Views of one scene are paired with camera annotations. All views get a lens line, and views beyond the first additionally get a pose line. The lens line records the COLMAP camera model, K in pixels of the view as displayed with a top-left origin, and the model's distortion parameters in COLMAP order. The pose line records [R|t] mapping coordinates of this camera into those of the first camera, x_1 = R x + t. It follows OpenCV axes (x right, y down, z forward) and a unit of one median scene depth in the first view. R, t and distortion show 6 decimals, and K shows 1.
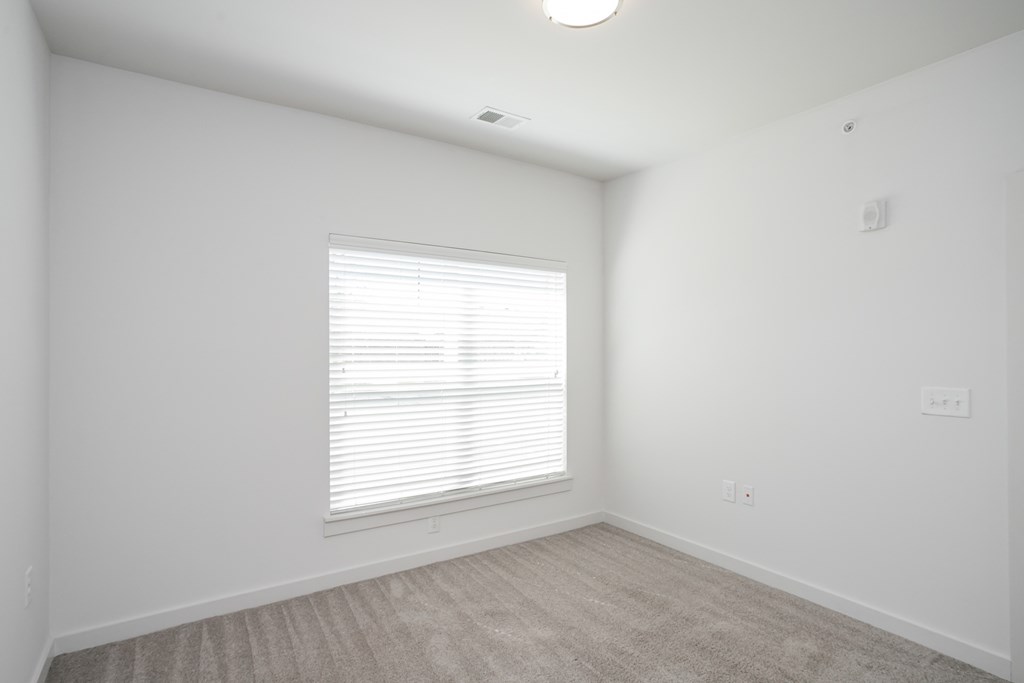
lens RADIAL K [[520.6, 0, 510.2], [0, 520.6, 338.5], [0, 0, 1]] dist [0.000255, 0.000757]
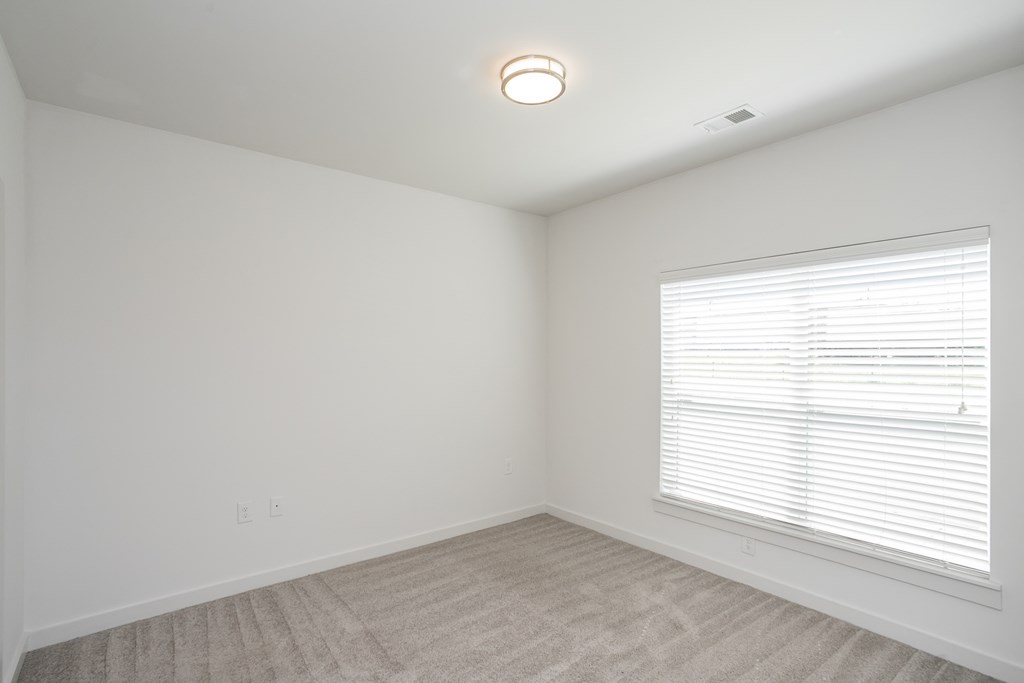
lens RADIAL K [[492.3, 0, 517.3], [0, 492.3, 349.1], [0, 0, 1]] dist [-0.013313, 0.000778]
pose [[0.115180, -0.022467, -0.993091, 0.726332], [0.003145, 0.999747, -0.022253, 0.008857], [0.993340, -0.000560, 0.115222, 0.470438]]
